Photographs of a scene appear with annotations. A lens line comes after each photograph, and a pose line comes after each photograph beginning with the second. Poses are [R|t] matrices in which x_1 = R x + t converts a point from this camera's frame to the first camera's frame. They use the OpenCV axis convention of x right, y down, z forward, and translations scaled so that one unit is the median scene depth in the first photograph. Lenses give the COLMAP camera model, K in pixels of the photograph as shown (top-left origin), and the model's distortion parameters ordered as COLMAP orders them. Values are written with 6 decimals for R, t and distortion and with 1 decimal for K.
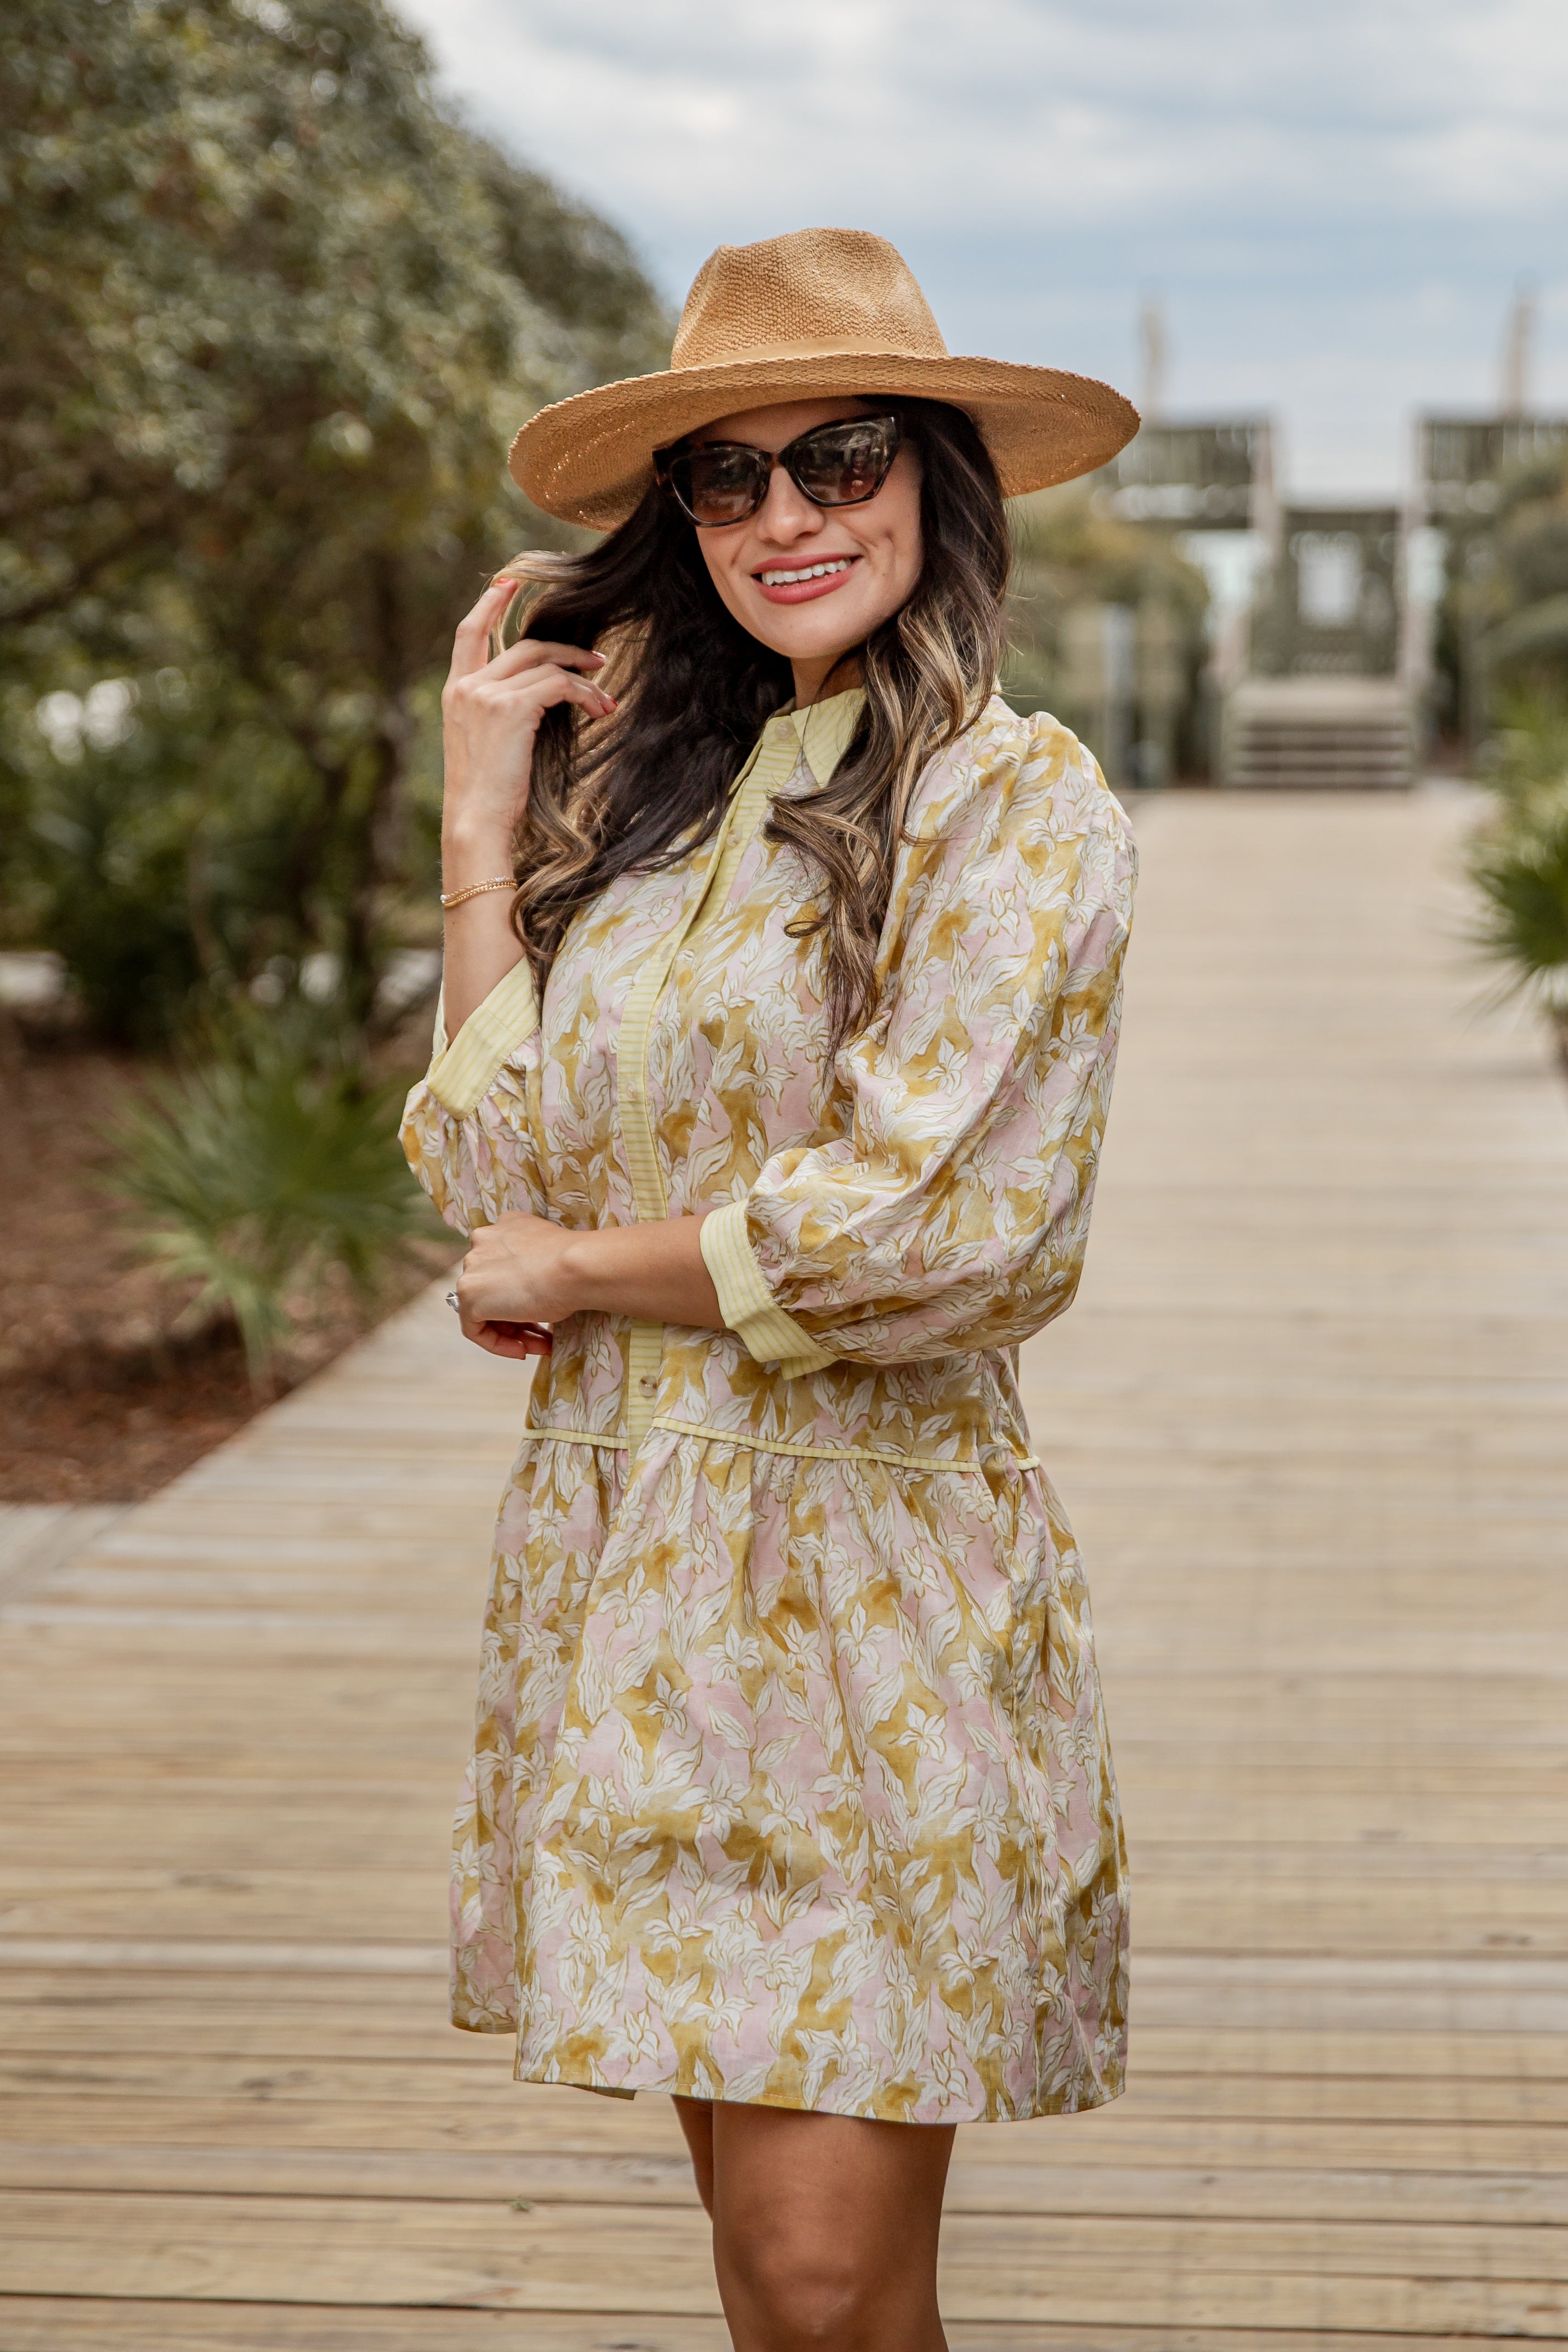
lens RADIAL K [[5425.2, 0, 831.5], [0, 5425.2, 988.4], [0, 0, 1]] dist [0.147283, 0.000000]
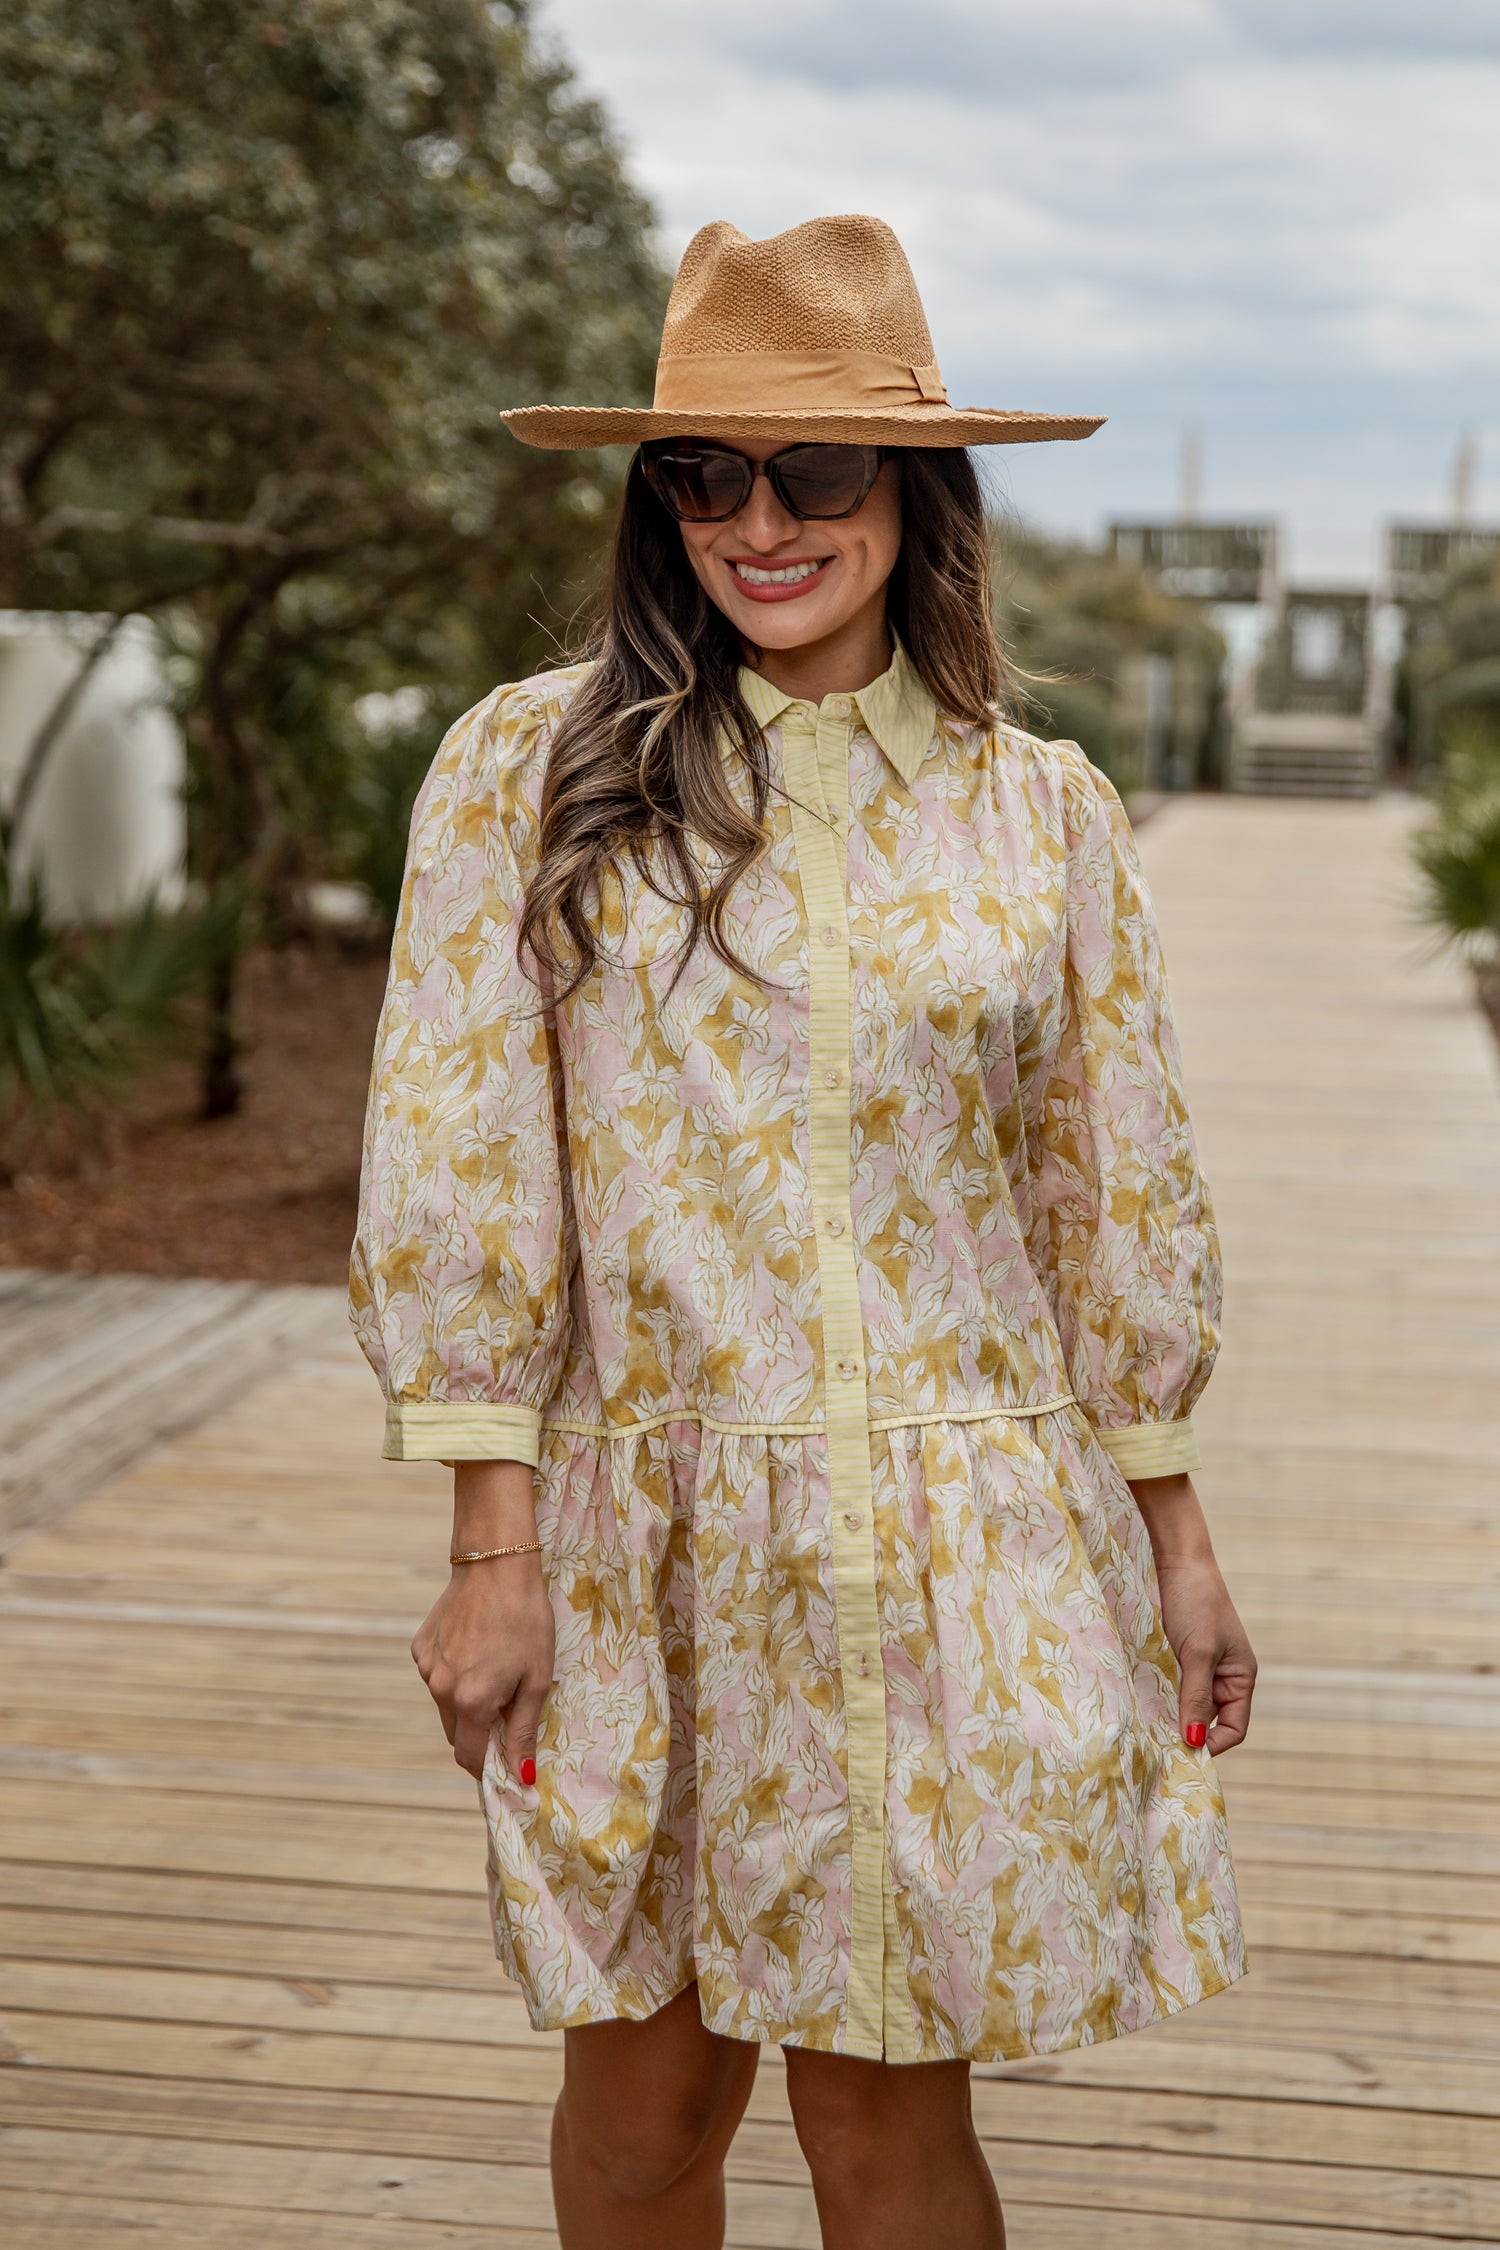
lens RADIAL K [[3938.4, 0, 836.6], [0, 3938.4, 1078.0], [0, 0, 1]] dist [0.114632, 0.000000]
pose [[0.999100, 0.034285, -0.024990, 0.001784], [-0.033371, 0.998790, 0.036132, 0.003348], [0.026199, -0.035265, 0.999035, 0.031177]]
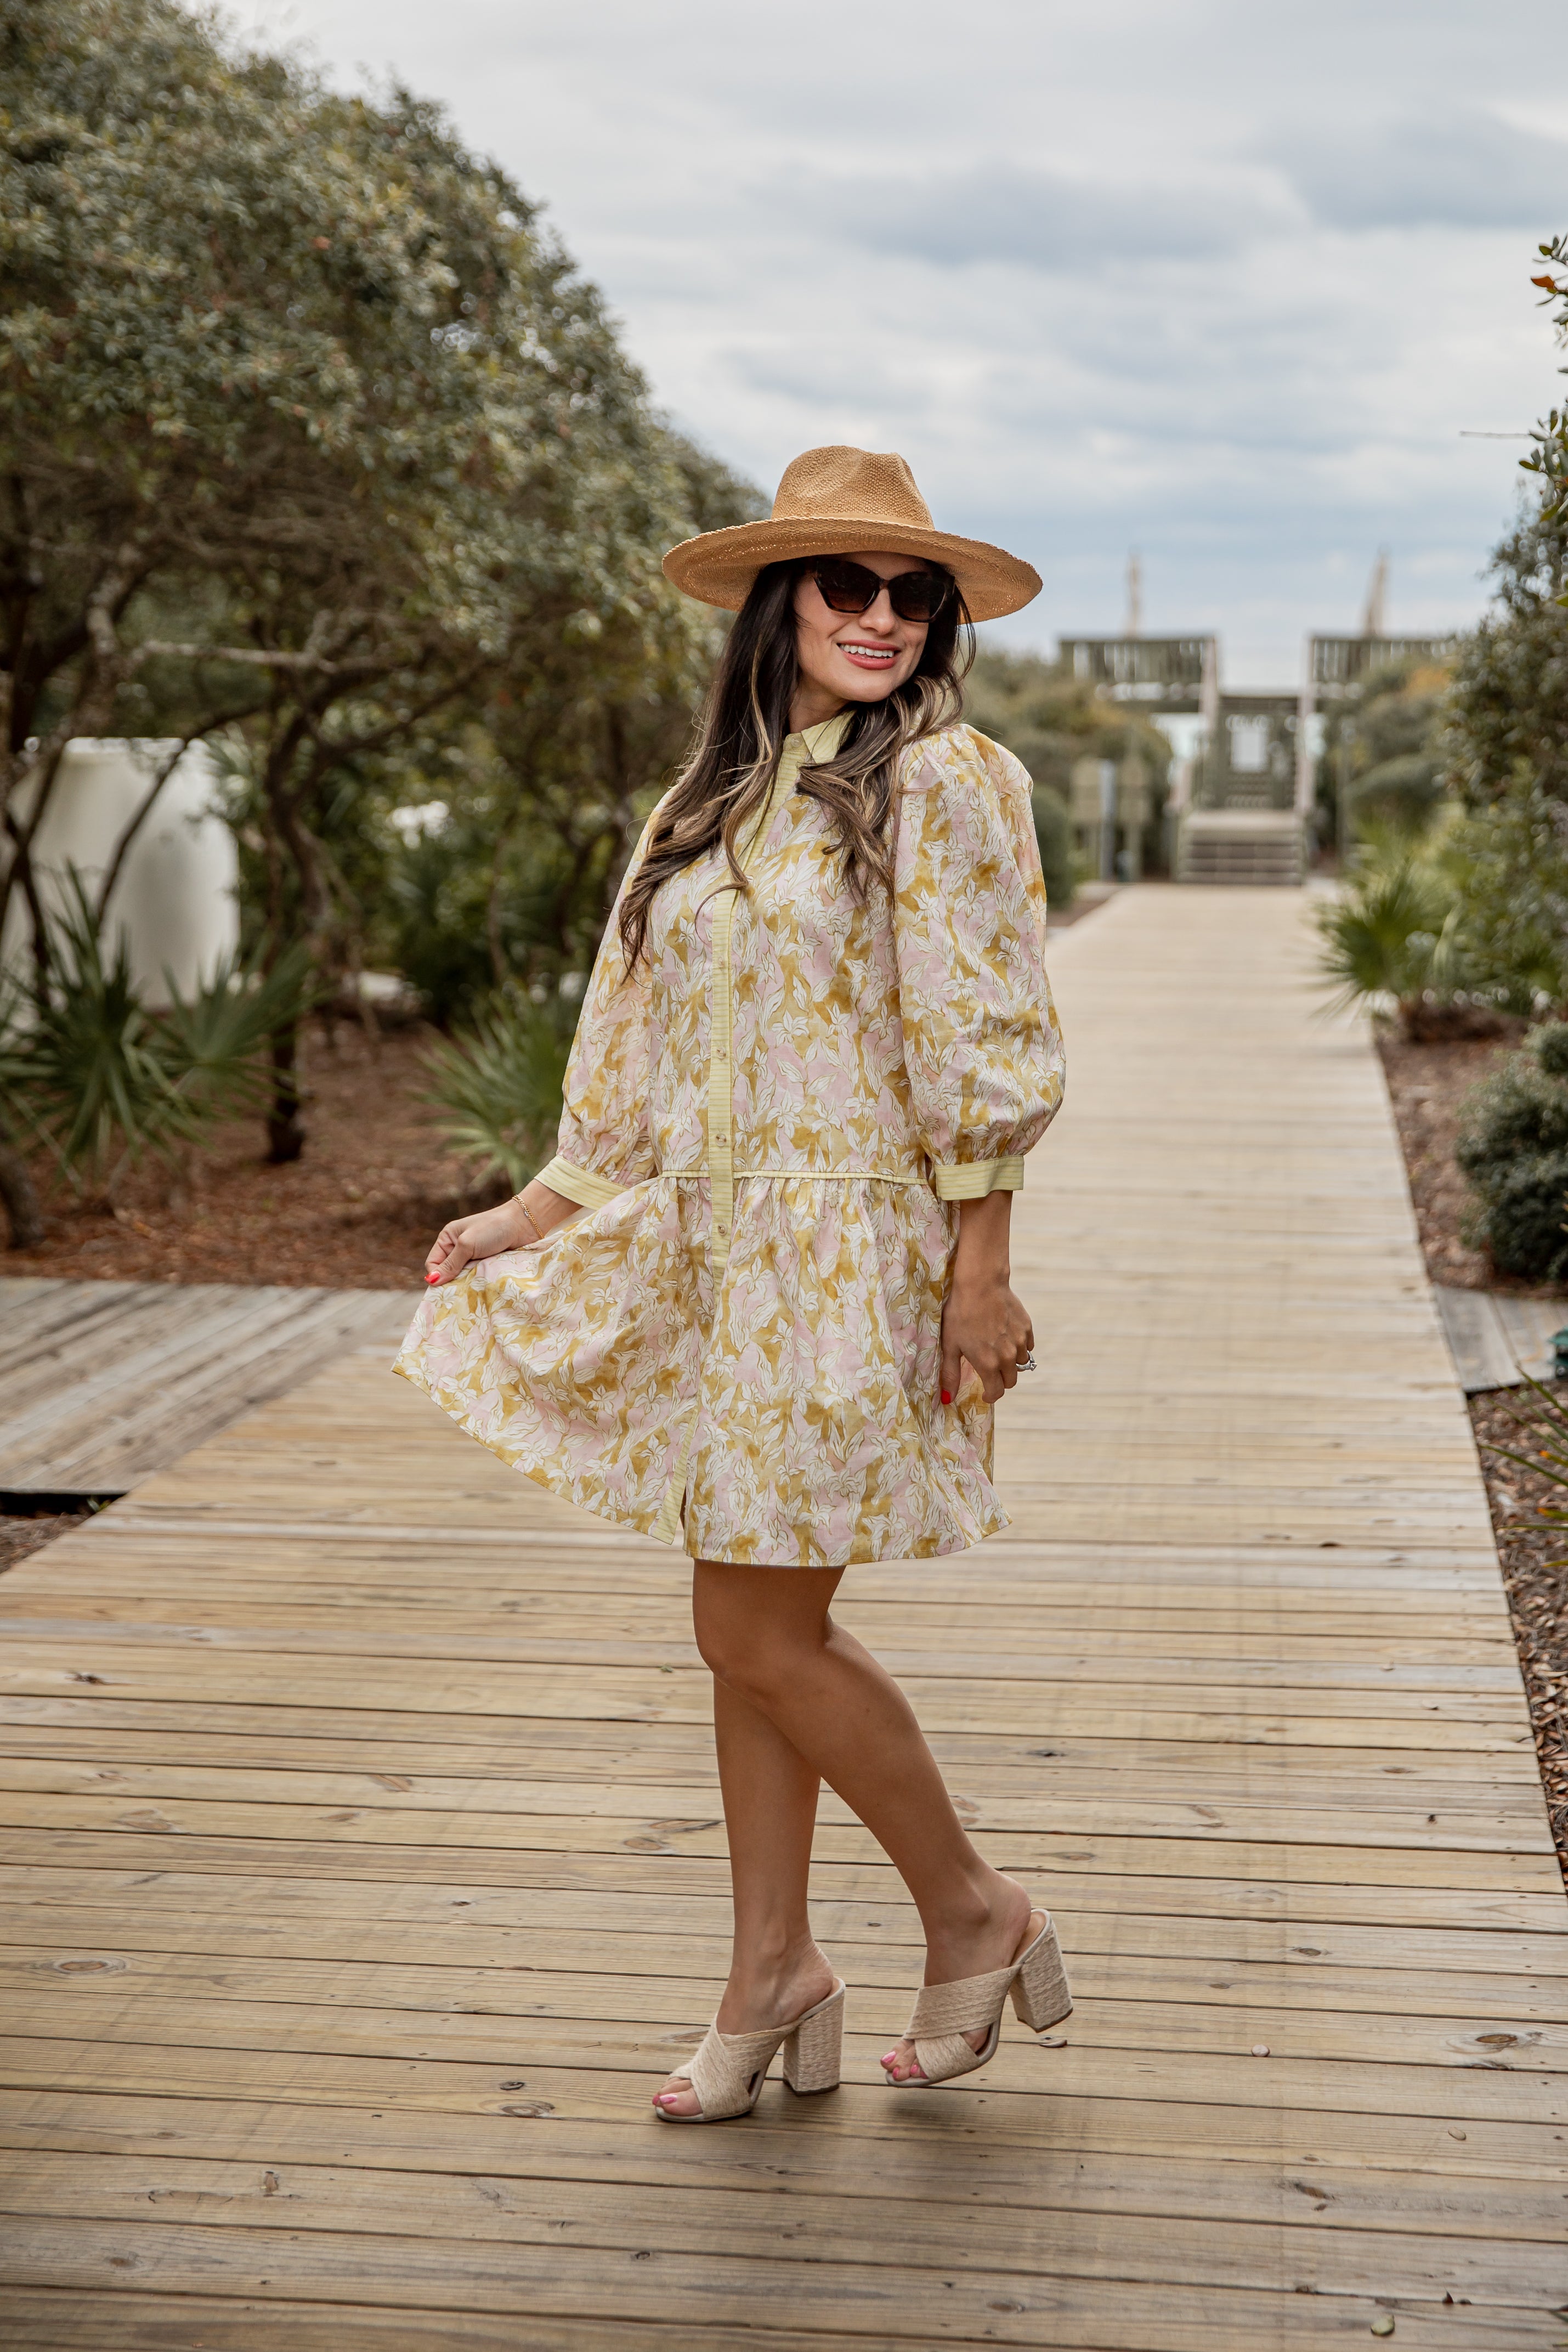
lens RADIAL K [[3702.1, 0, 861.9], [0, 3702.1, 1069.2], [0, 0, 1]] dist [0.124601, 0.000000]
pose [[0.999734, 0.012593, -0.019341, 0.012703], [-0.012420, 0.999882, 0.009047, 0.016891], [0.019453, -0.008804, 0.999772, -0.072234]]
